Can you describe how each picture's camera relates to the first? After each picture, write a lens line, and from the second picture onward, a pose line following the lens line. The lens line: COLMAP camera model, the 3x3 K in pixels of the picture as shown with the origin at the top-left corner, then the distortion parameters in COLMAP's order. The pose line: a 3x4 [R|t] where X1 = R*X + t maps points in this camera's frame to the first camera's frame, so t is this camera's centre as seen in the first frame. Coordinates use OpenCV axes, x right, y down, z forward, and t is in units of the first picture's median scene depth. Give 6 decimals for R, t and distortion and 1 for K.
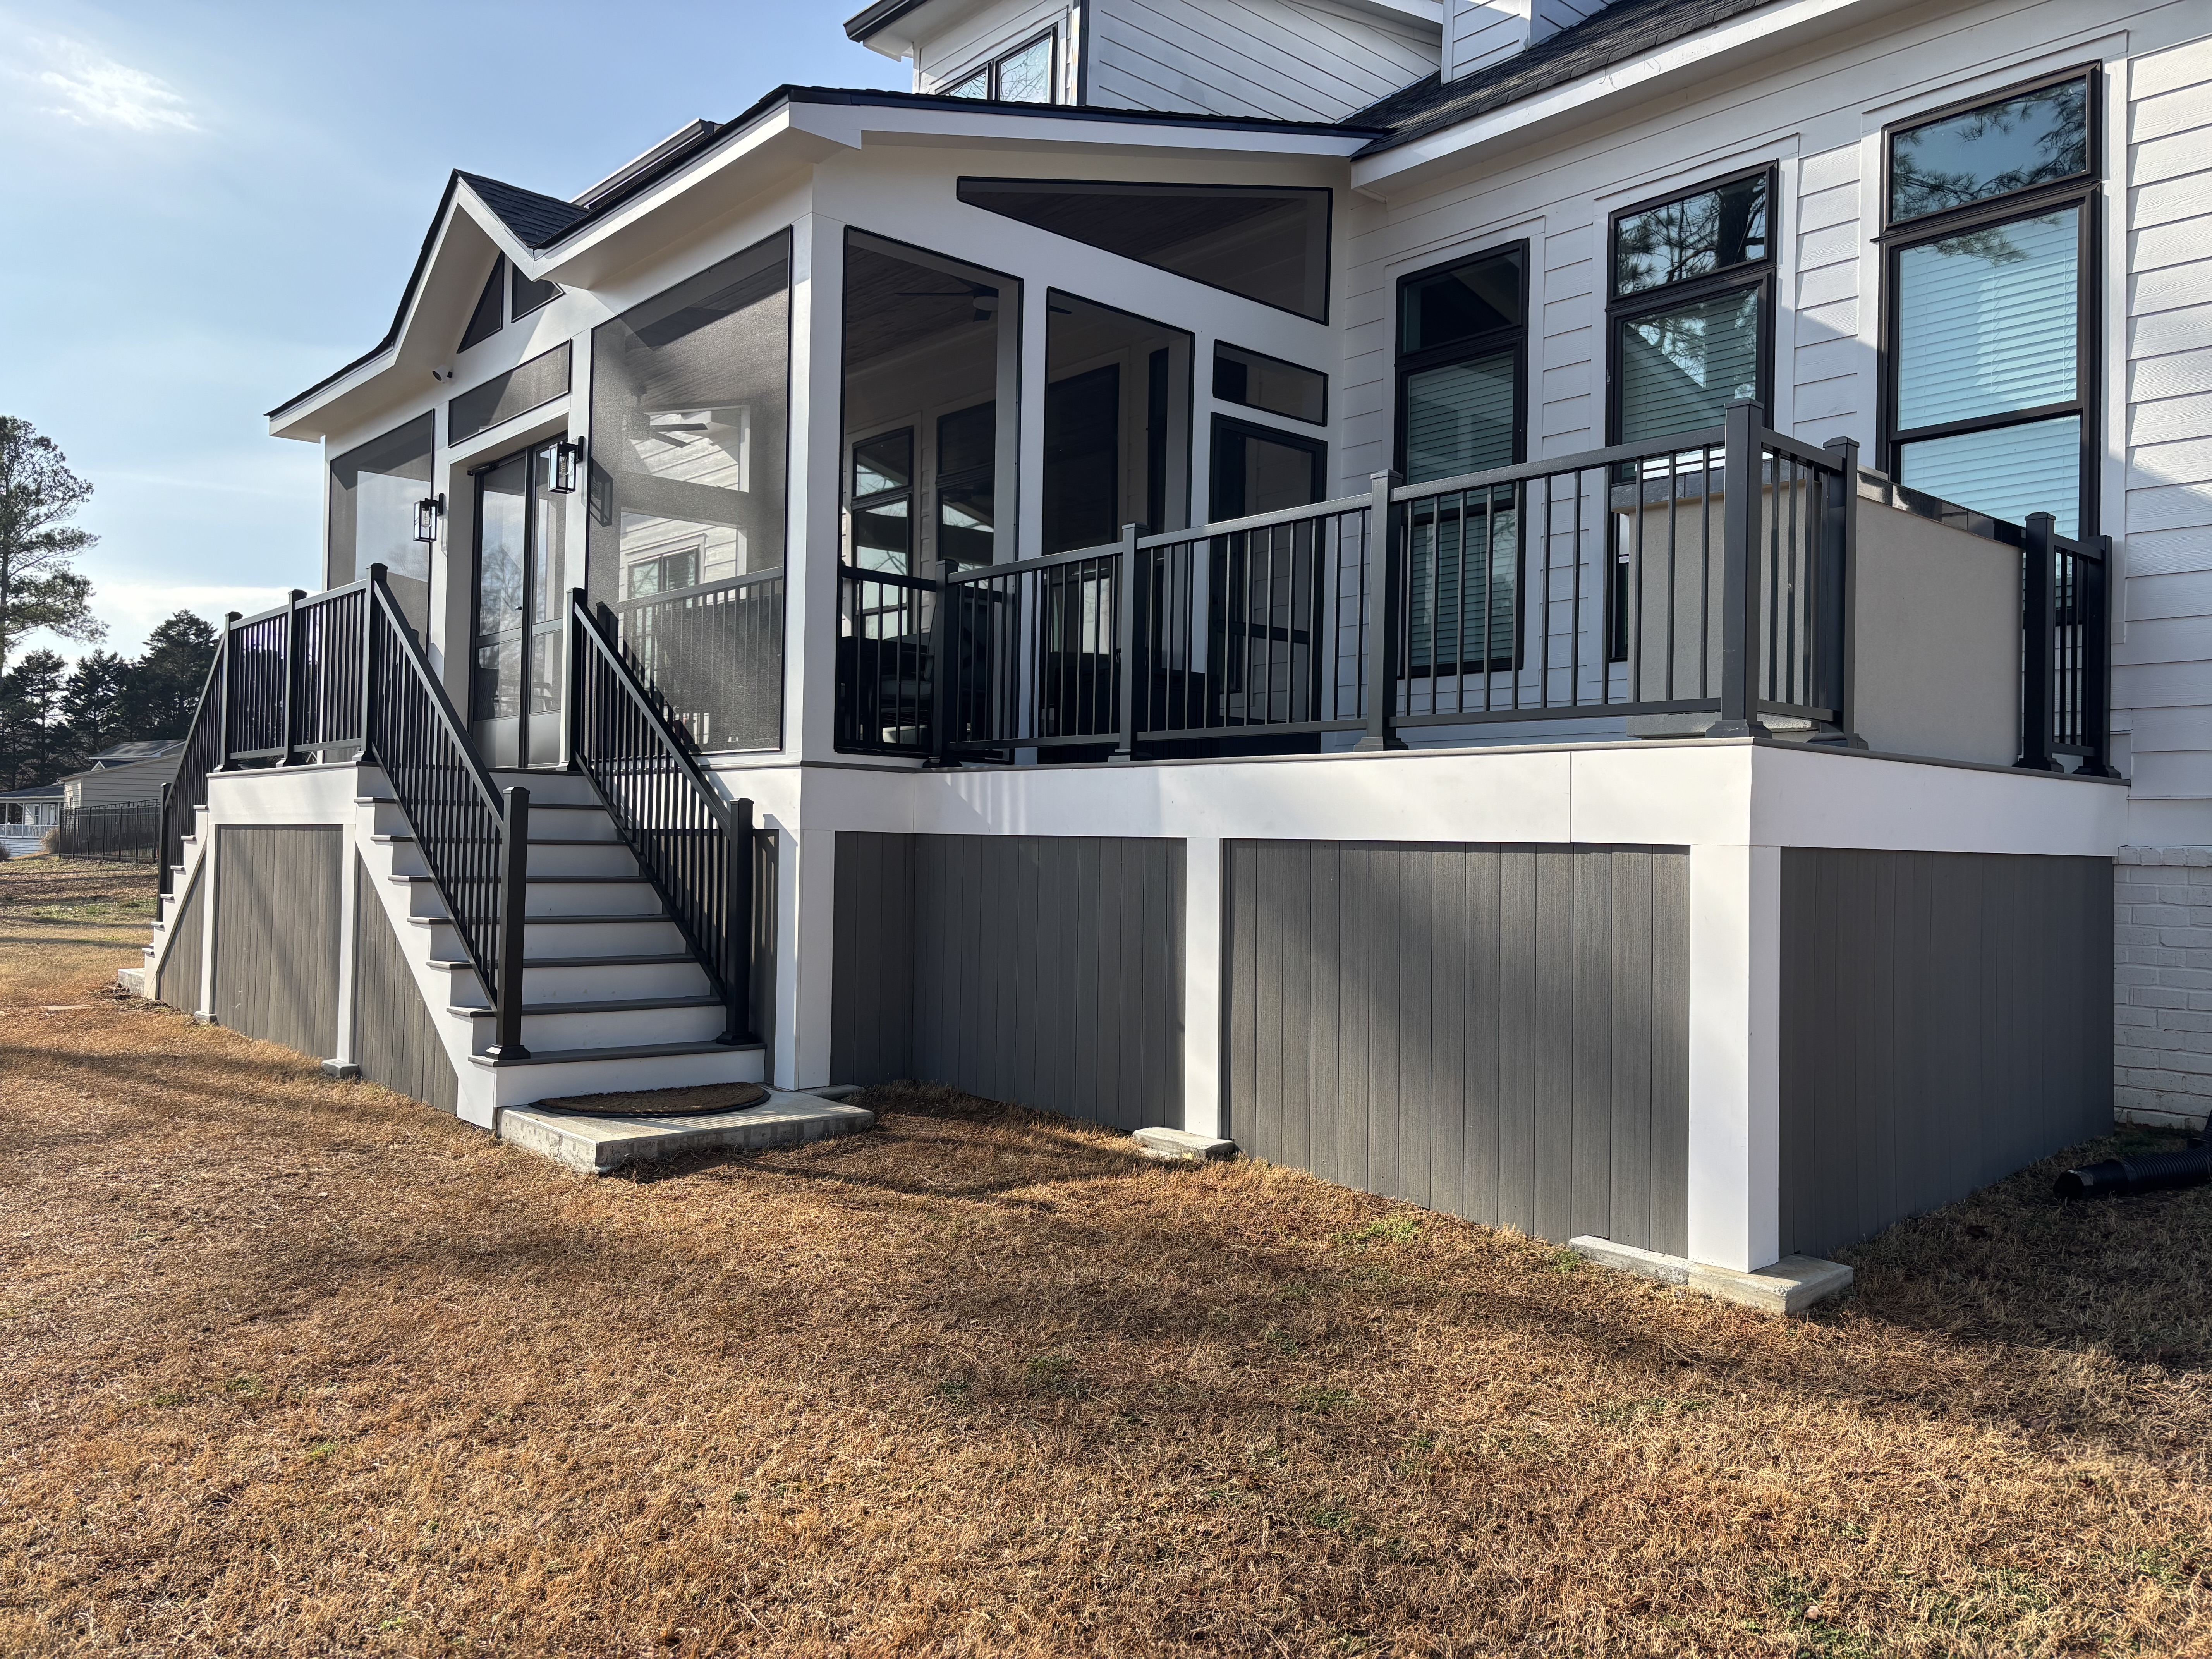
lens RADIAL K [[1682.8, 0, 1107.9], [0, 1682.8, 815.6], [0, 0, 1]] dist [0.059646, -0.004637]
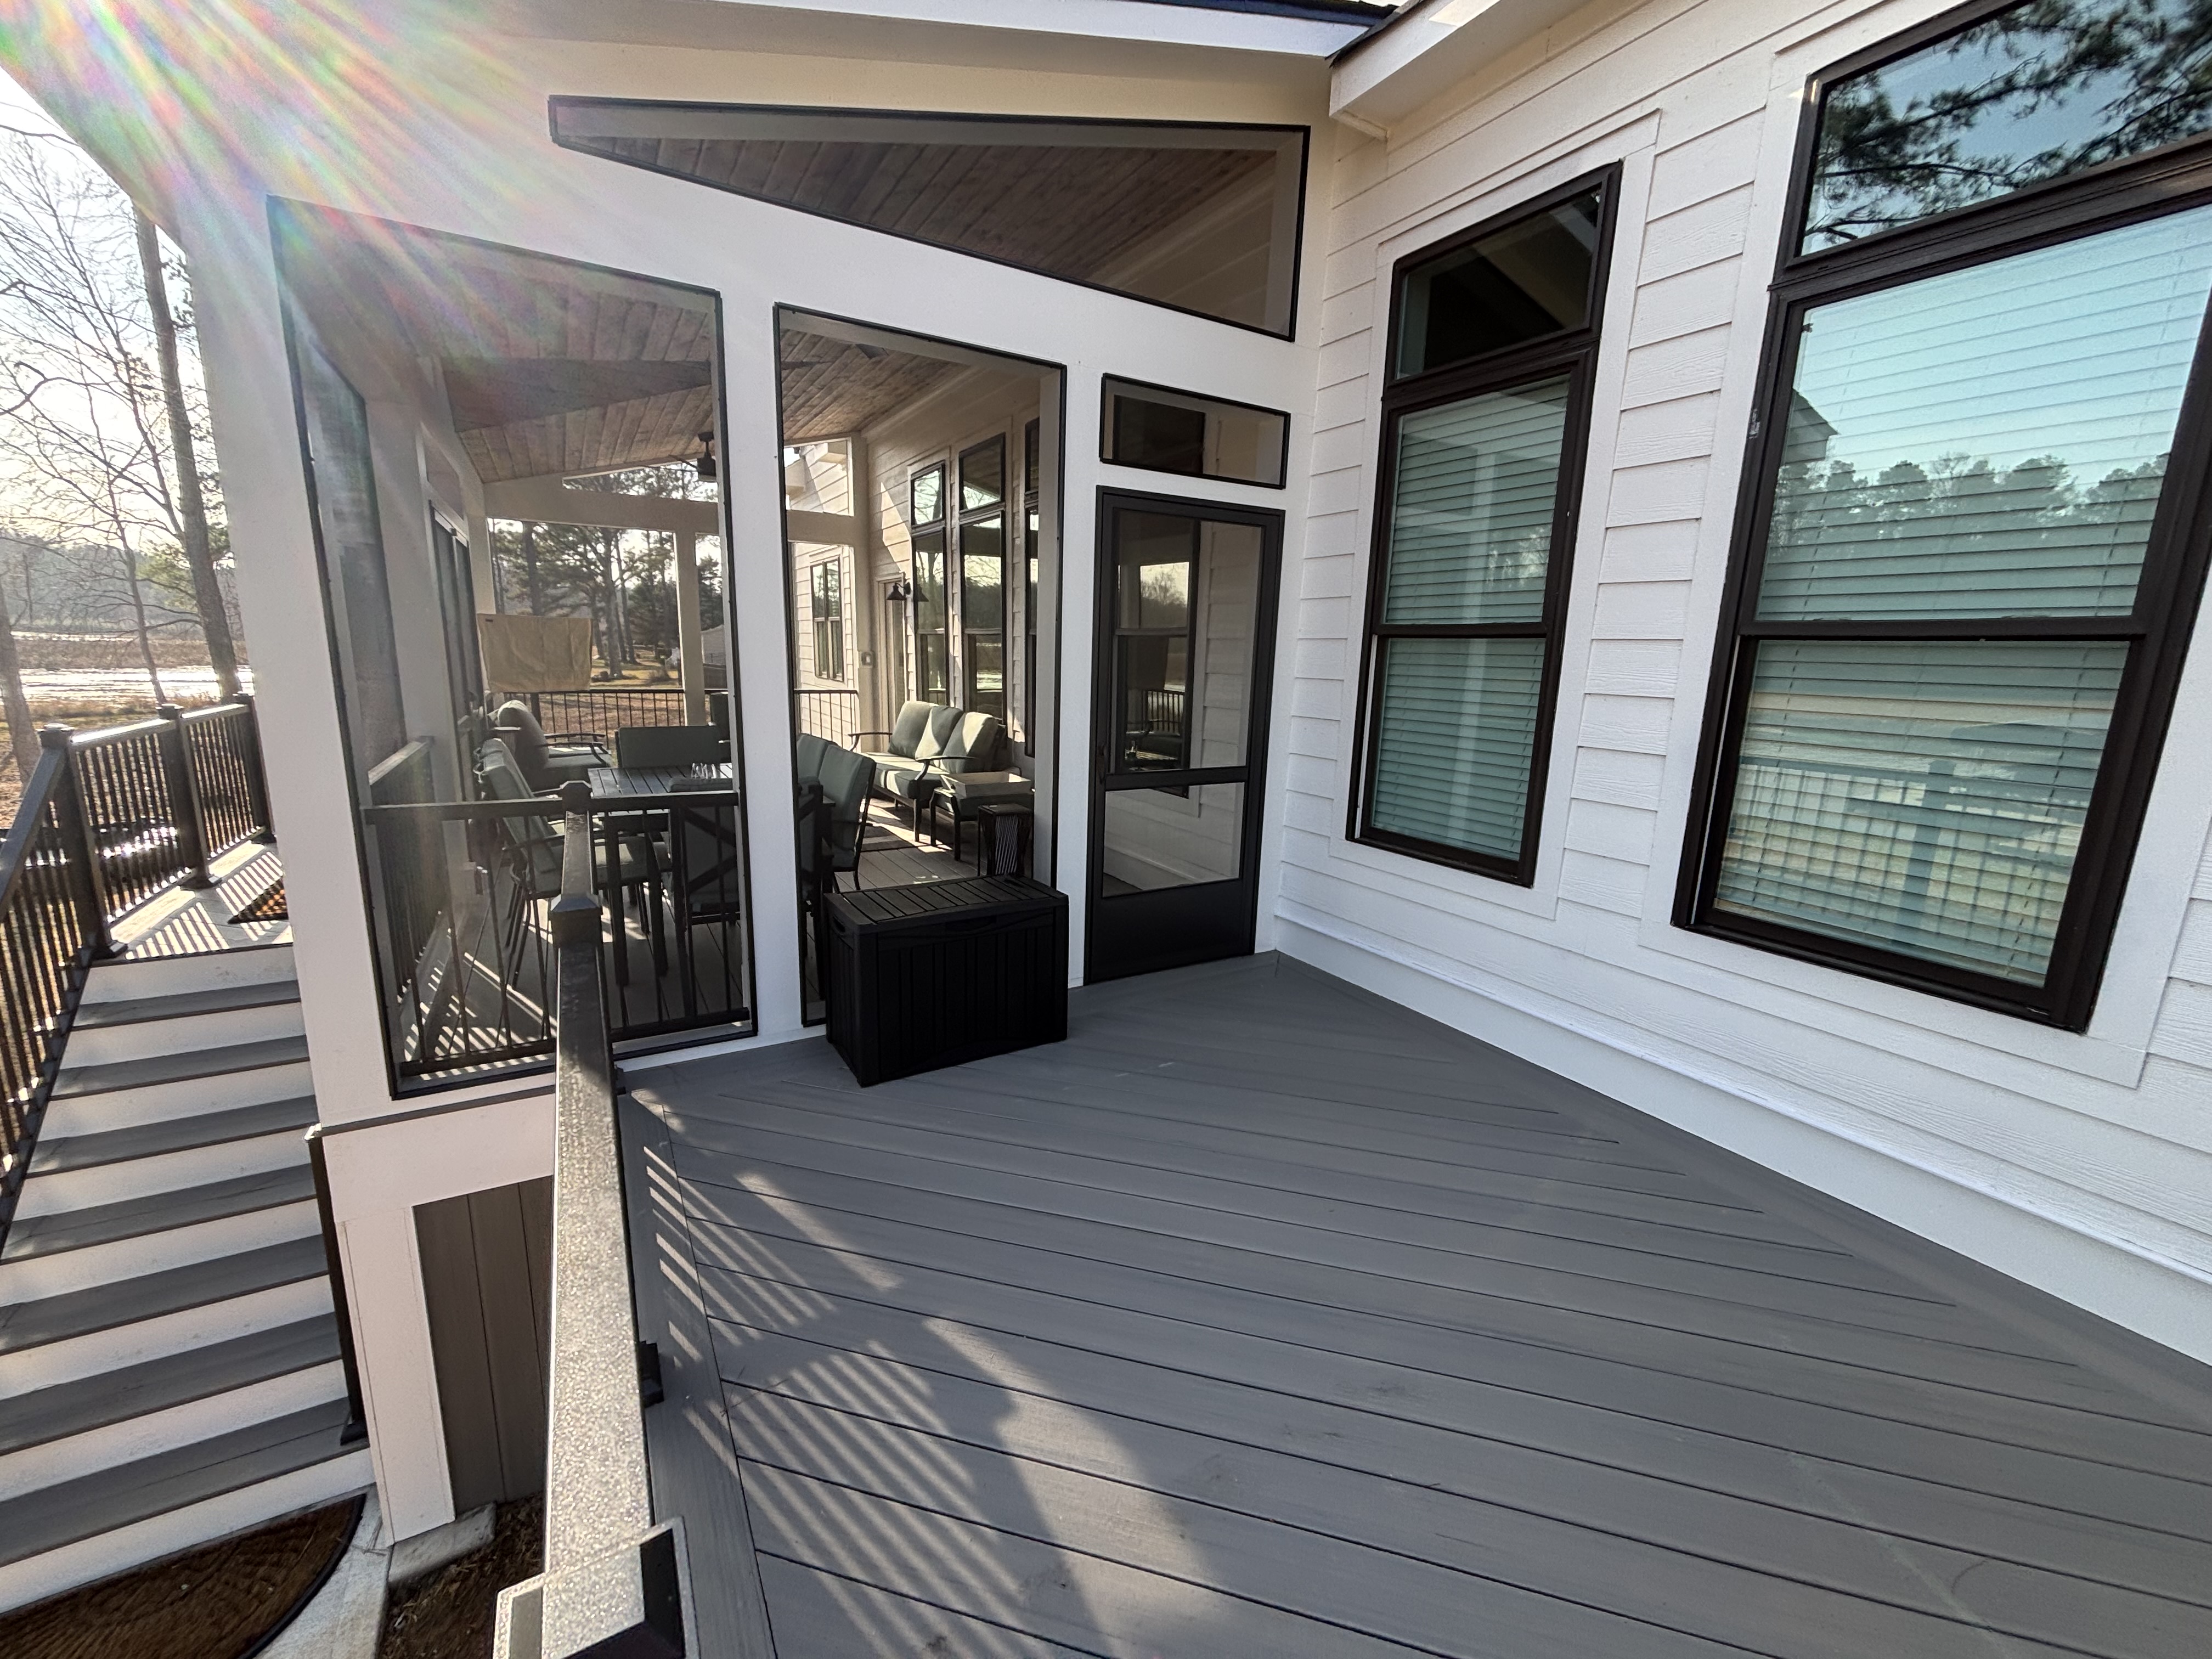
lens RADIAL K [[893.9, 0, 1105.1], [0, 893.9, 837.5], [0, 0, 1]] dist [-0.000182, 0.000779]
pose [[0.983377, 0.040980, -0.176890, 0.127285], [-0.001279, 0.975738, 0.218936, -0.167184], [0.181570, -0.215070, 0.959571, 0.575833]]
